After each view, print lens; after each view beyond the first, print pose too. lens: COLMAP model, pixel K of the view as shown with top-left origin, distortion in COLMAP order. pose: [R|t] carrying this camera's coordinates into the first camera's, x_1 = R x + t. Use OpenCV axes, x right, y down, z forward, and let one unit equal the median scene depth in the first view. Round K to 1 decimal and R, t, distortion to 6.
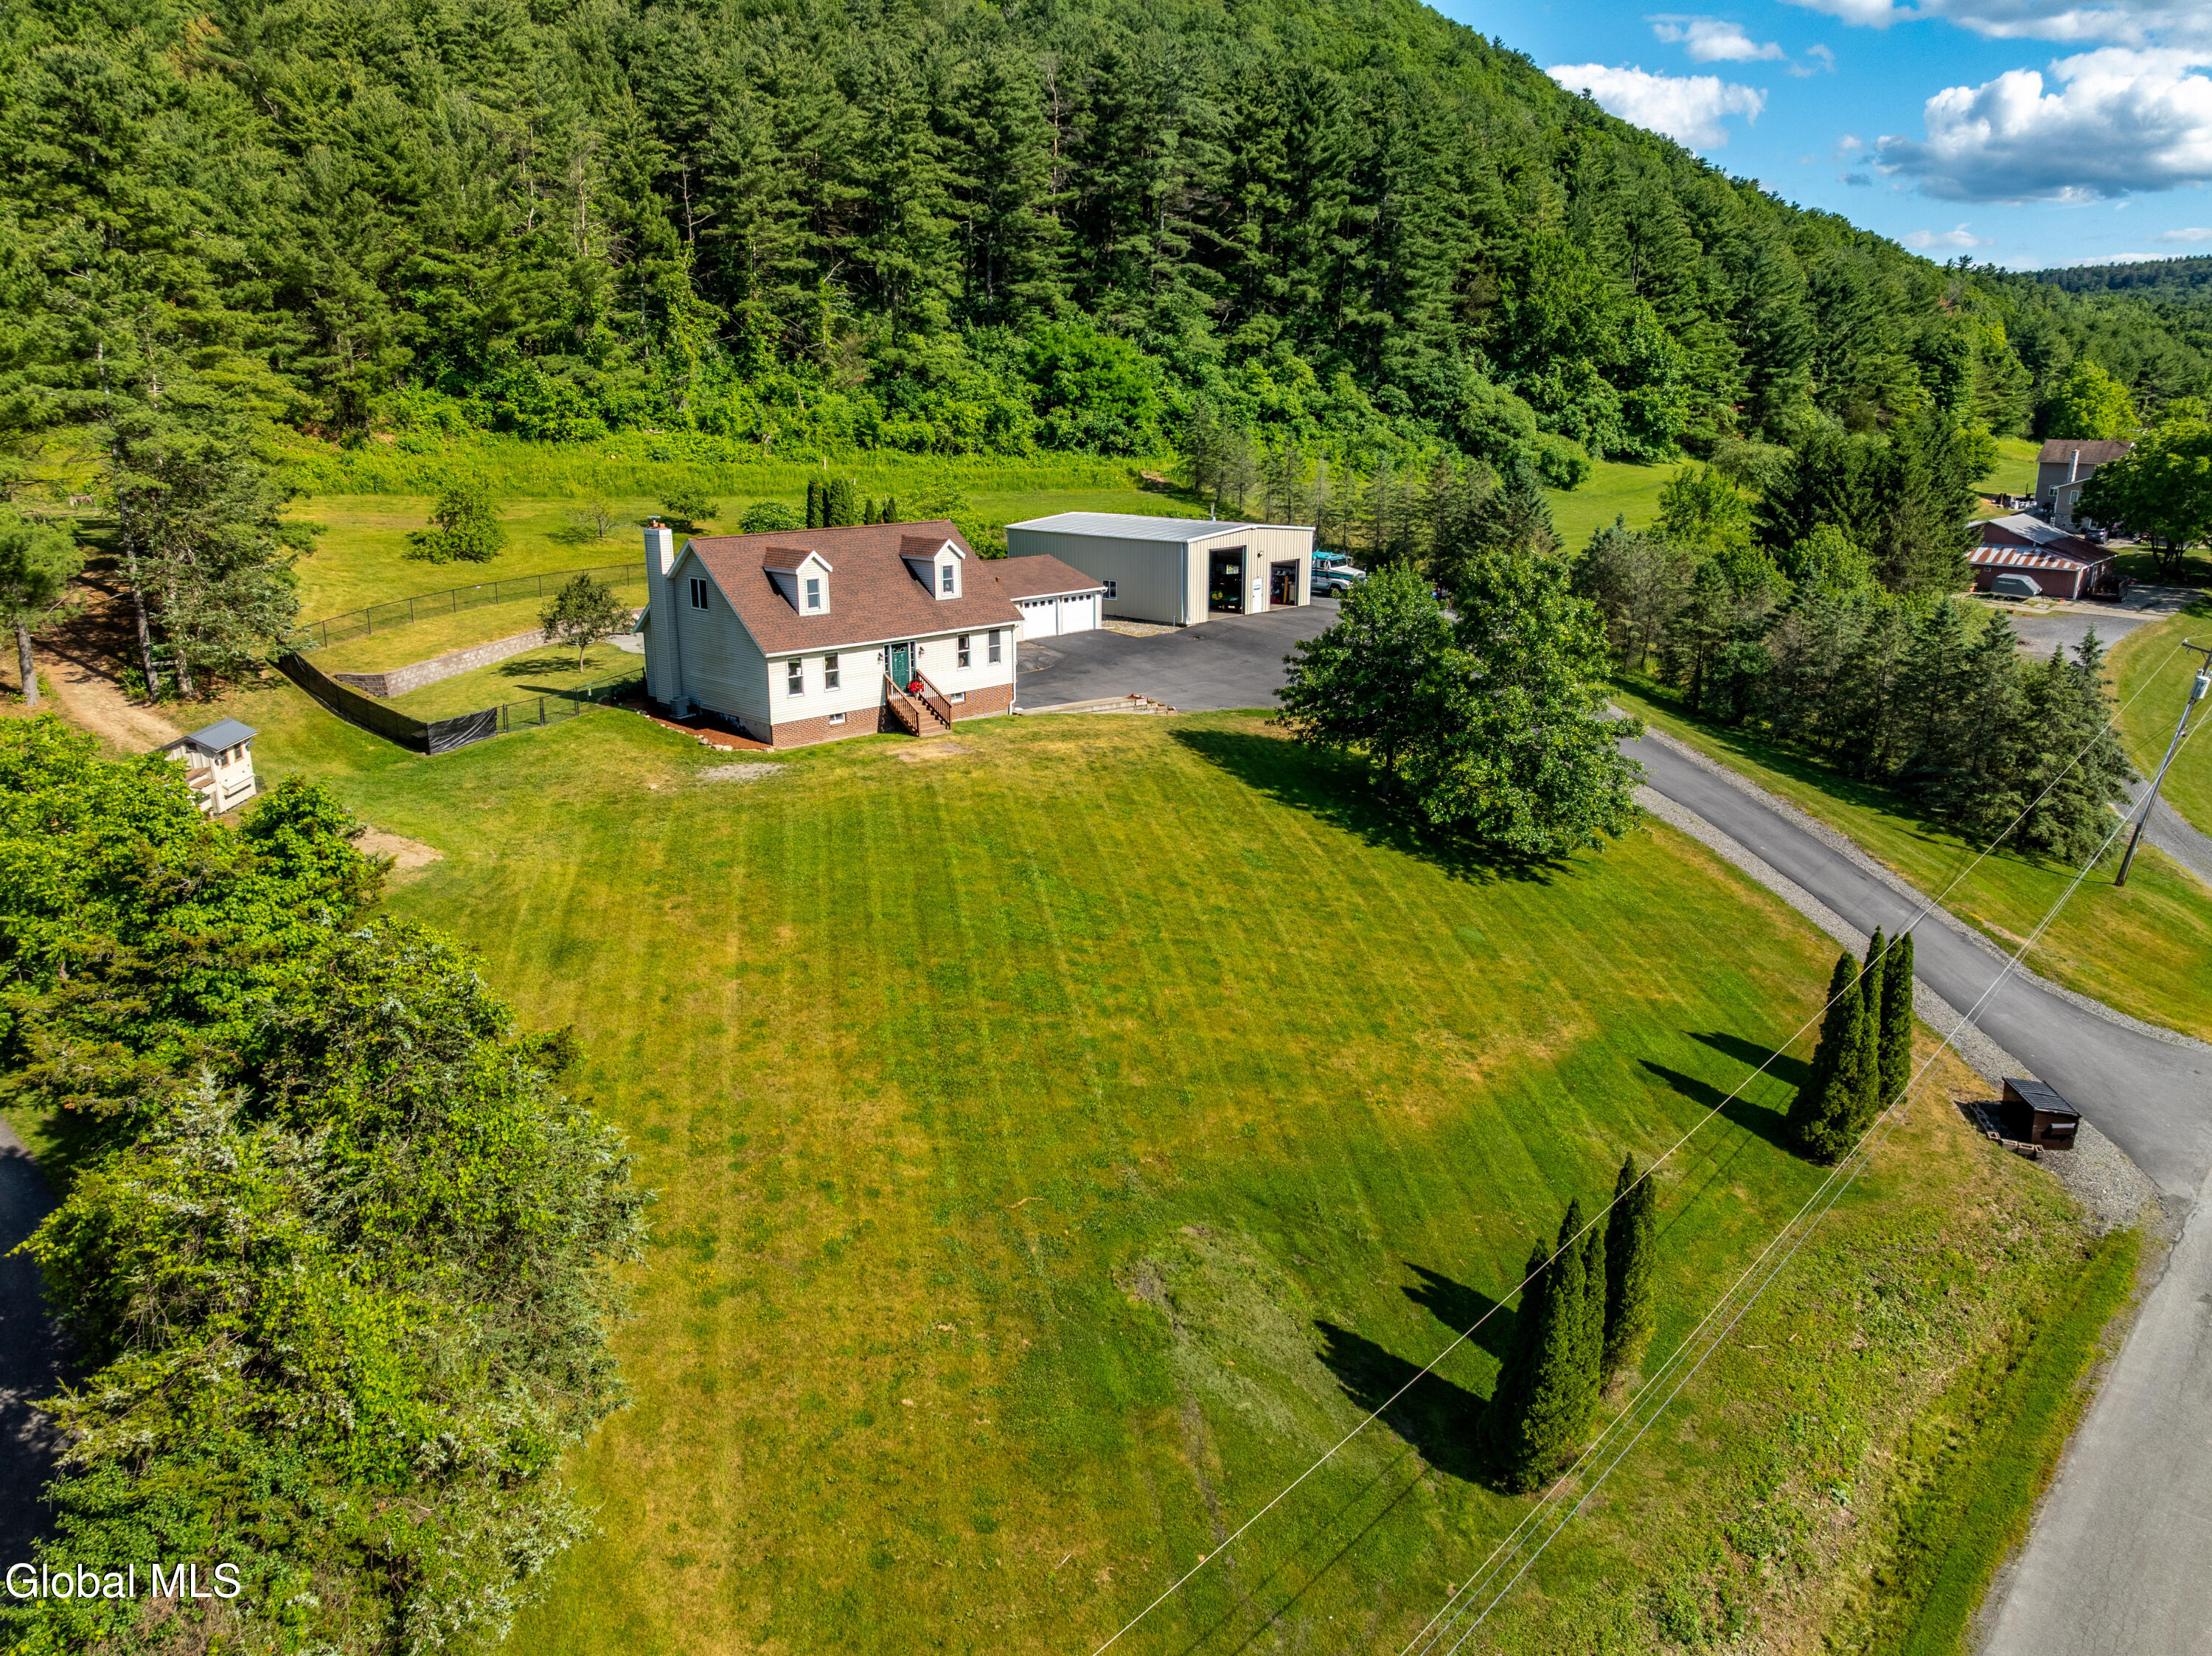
lens RADIAL K [[1558.1, 0, 1109.7], [0, 1558.1, 824.7], [0, 0, 1]] dist [-0.032352, -0.001836]
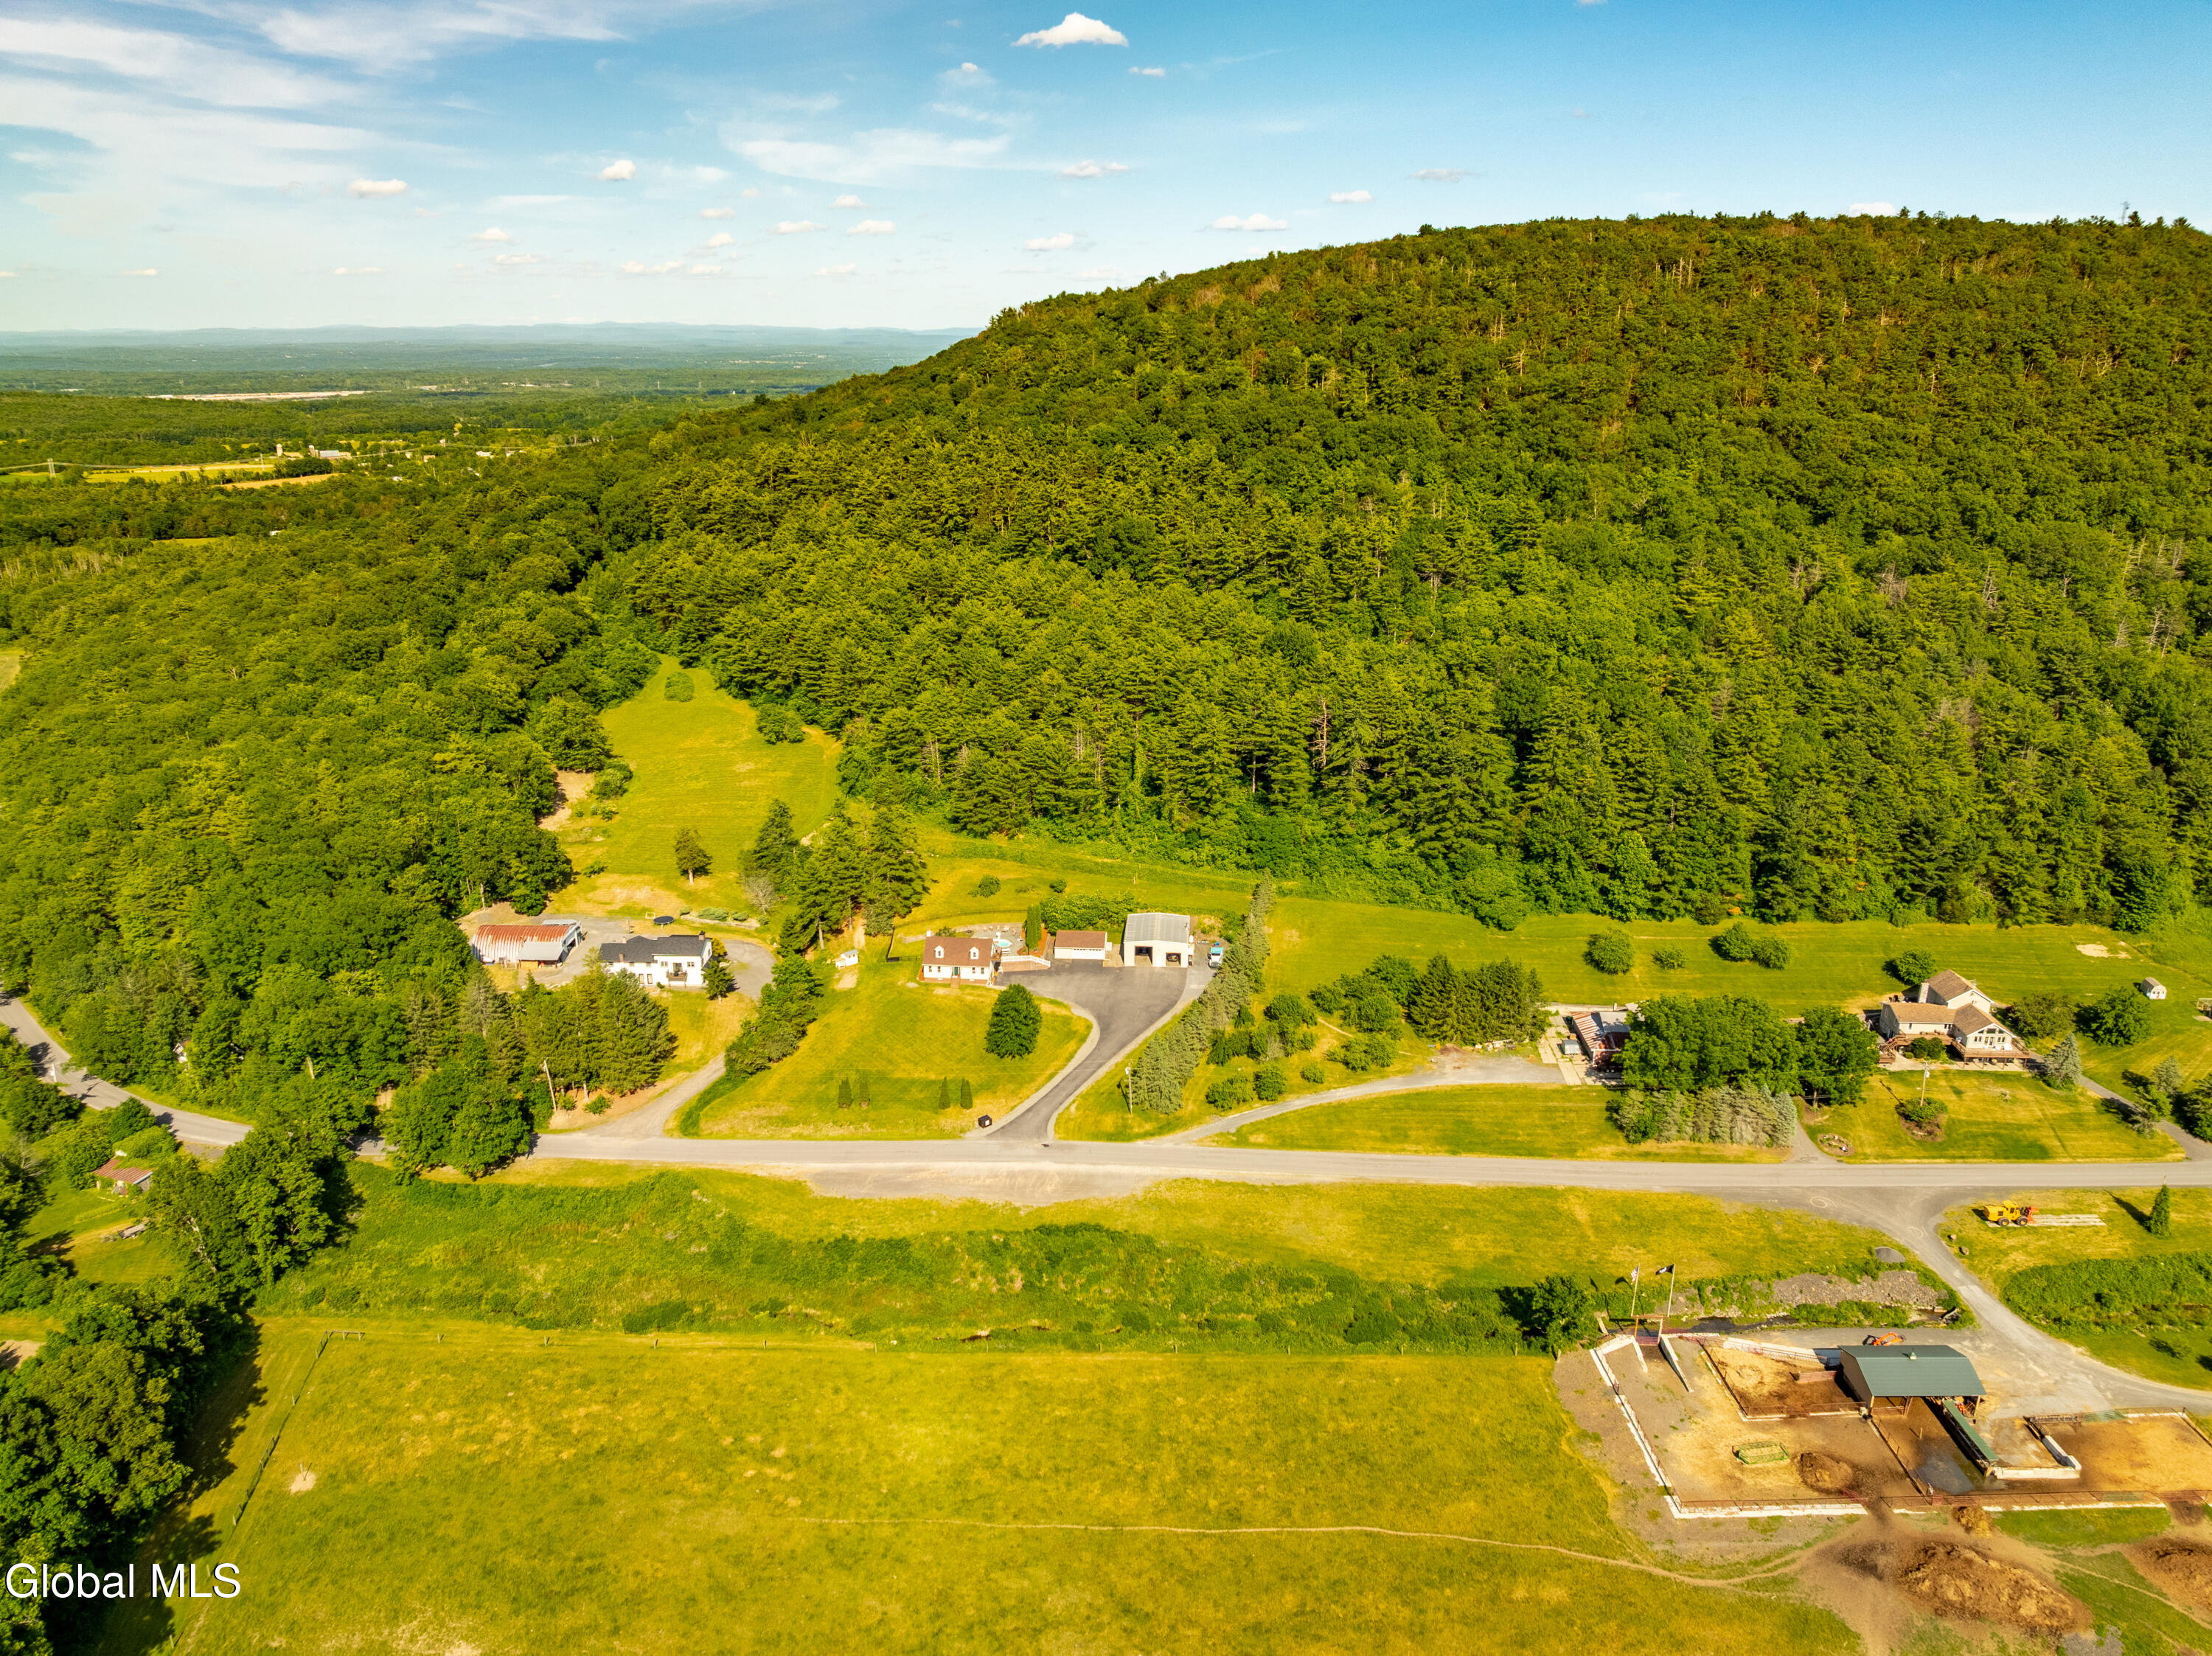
lens RADIAL K [[1543.4, 0, 1110.7], [0, 1543.4, 830.9], [0, 0, 1]] dist [-0.025144, -0.005921]
pose [[0.634631, 0.238276, -0.735165, 1.784871], [-0.211125, 0.968551, 0.131665, -0.624499], [0.743417, 0.071653, 0.664979, -0.923627]]
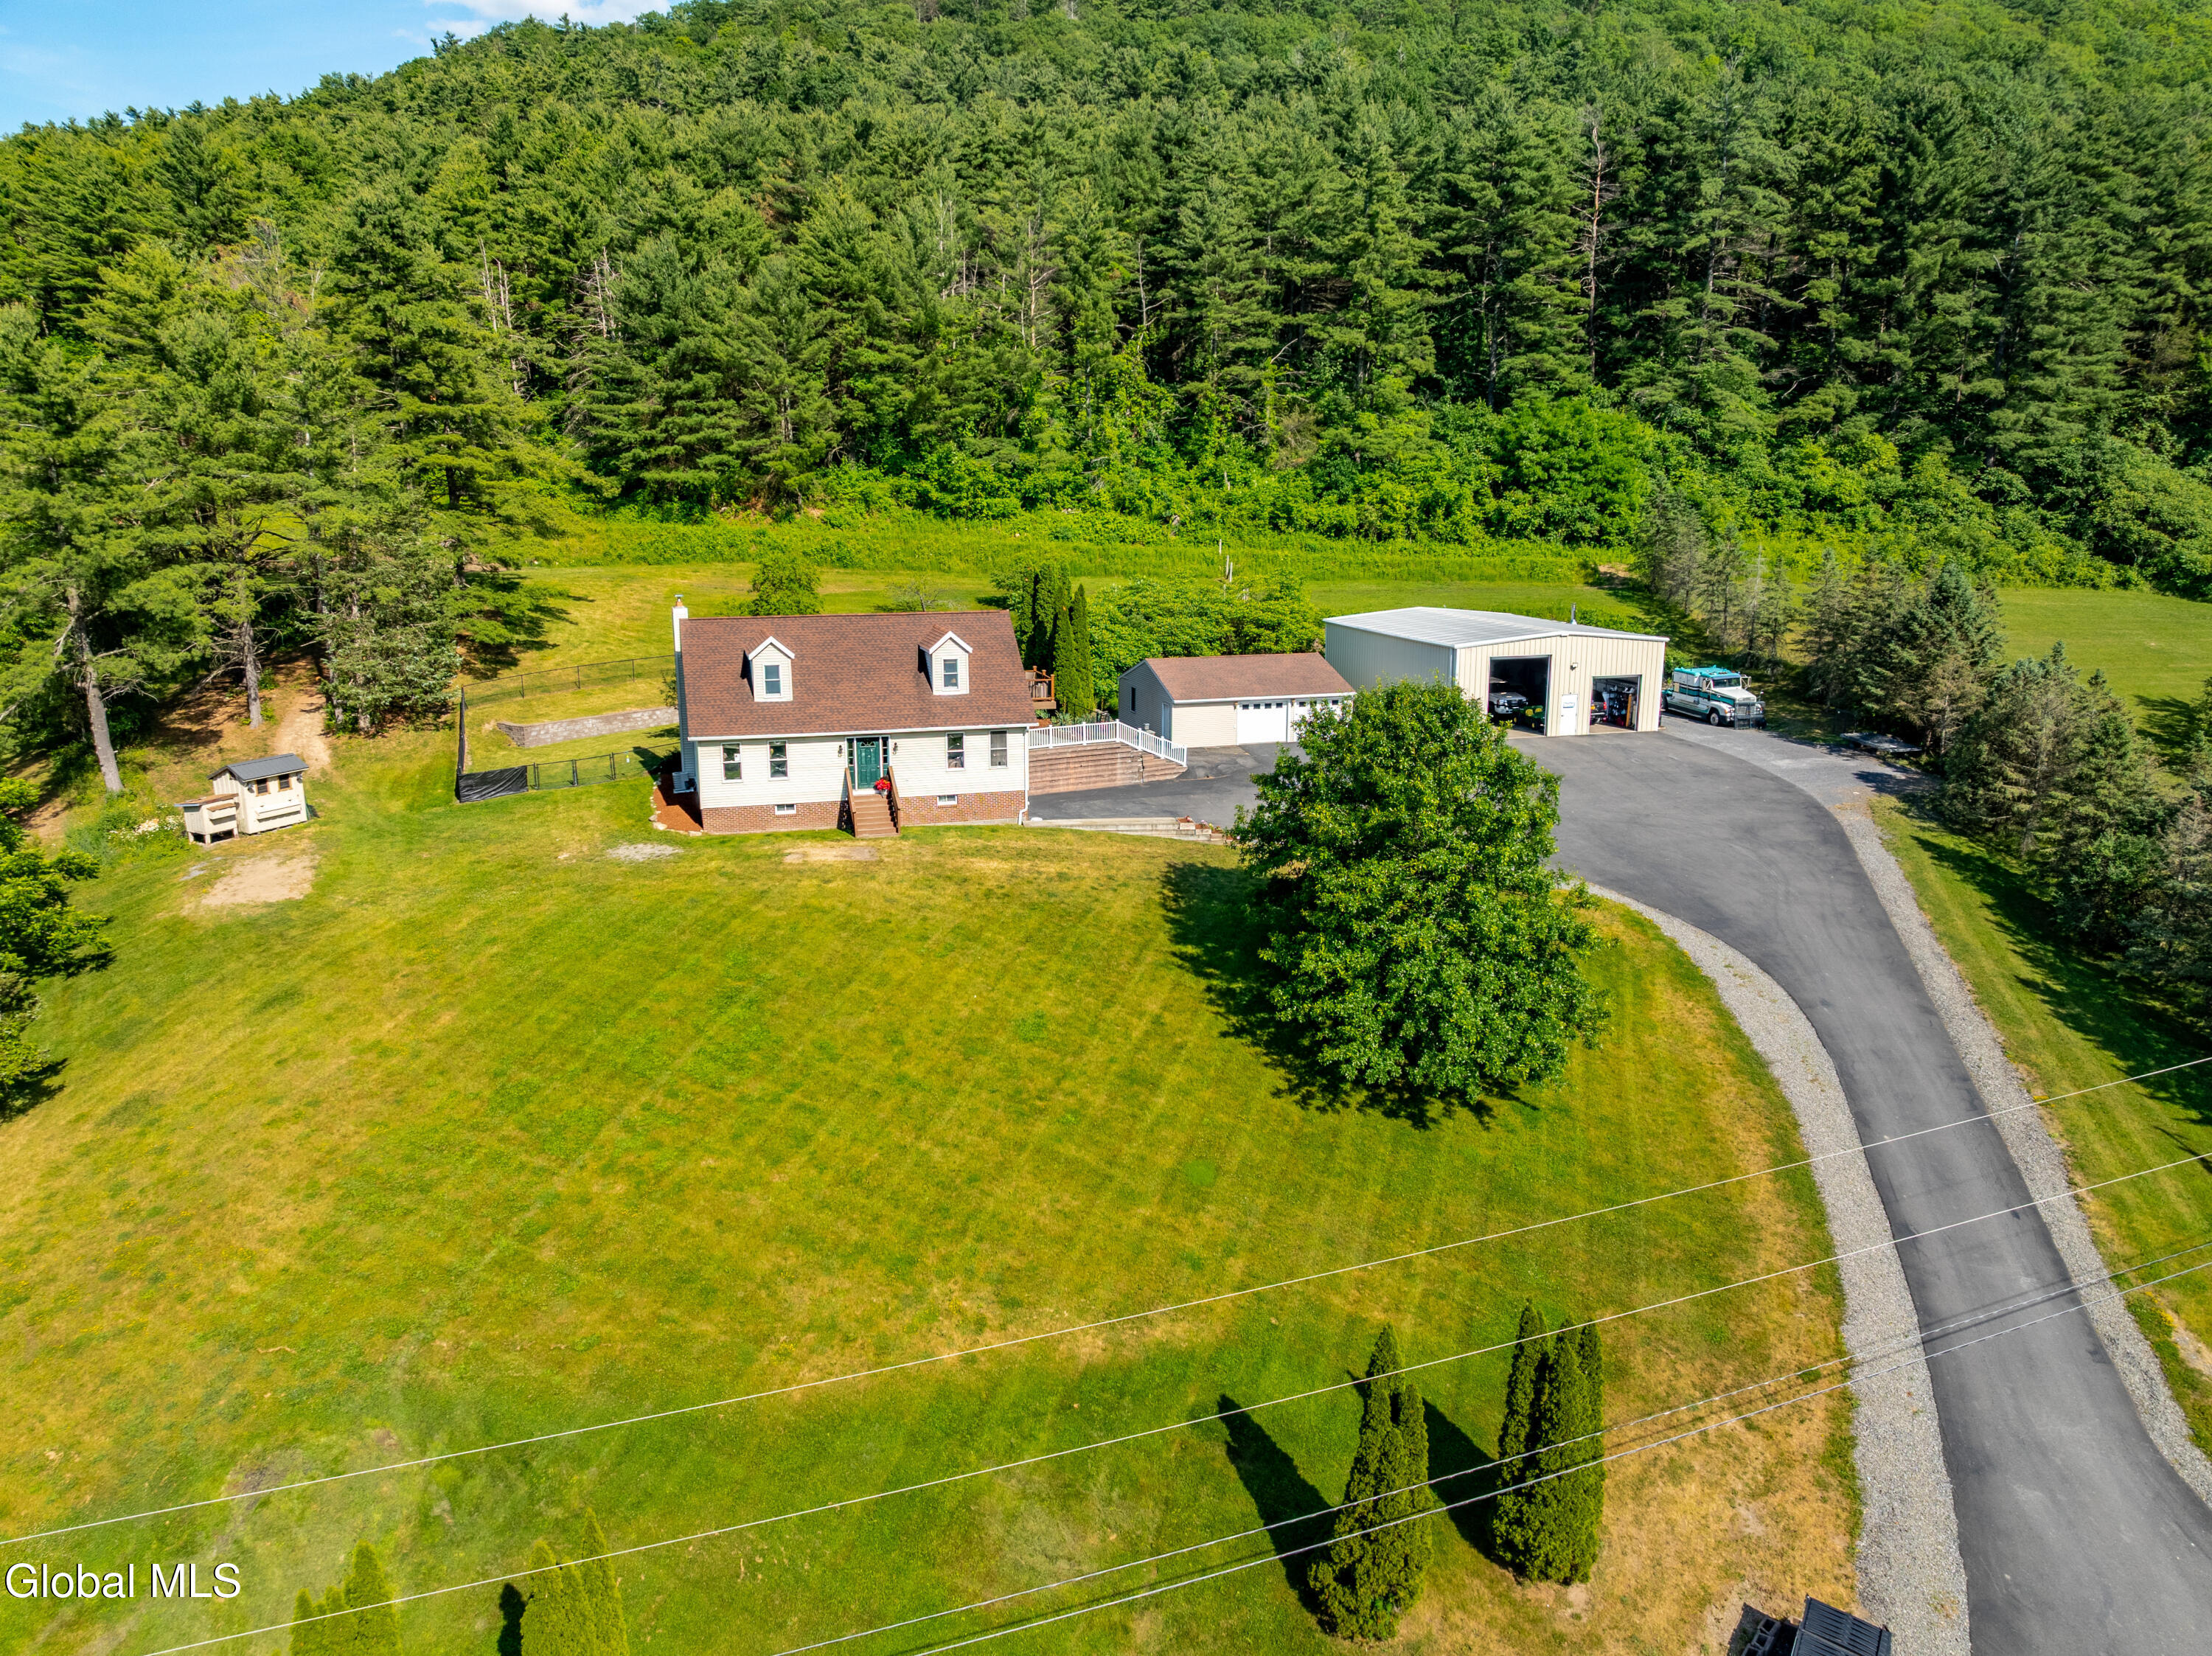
lens RADIAL K [[1558.1, 0, 1109.7], [0, 1558.1, 824.7], [0, 0, 1]] dist [-0.032352, -0.001836]
pose [[0.868969, 0.108620, -0.482799, 0.227994], [-0.131936, 0.991152, -0.014477, -0.034595], [0.476955, 0.076279, 0.875611, 0.120812]]
